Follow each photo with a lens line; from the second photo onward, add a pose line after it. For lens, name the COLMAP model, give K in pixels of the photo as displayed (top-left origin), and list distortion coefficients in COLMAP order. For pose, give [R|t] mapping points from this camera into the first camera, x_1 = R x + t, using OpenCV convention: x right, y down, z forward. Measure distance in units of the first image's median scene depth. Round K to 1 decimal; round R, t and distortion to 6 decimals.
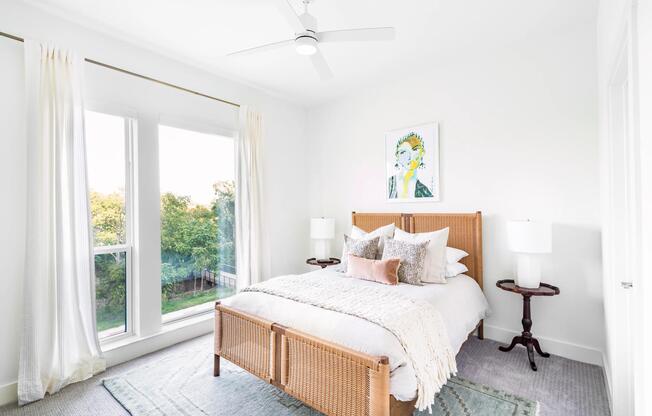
lens RADIAL K [[296.3, 0, 326.9], [0, 296.3, 209.2], [0, 0, 1]] dist [0.002432, -0.000137]
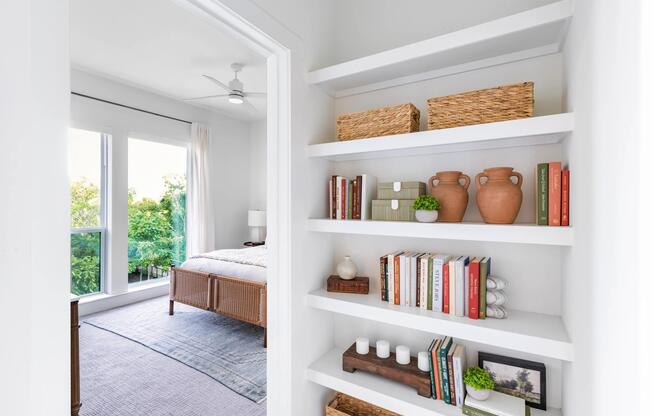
lens RADIAL K [[296.3, 0, 324.6], [0, 296.3, 206.3], [0, 0, 1]] dist [0.002432, -0.000137]
pose [[0.990611, 0.018559, 0.135448, 0.130184], [-0.019195, 0.999810, 0.003388, 0.001992], [-0.135360, -0.005956, 0.990779, -0.419587]]
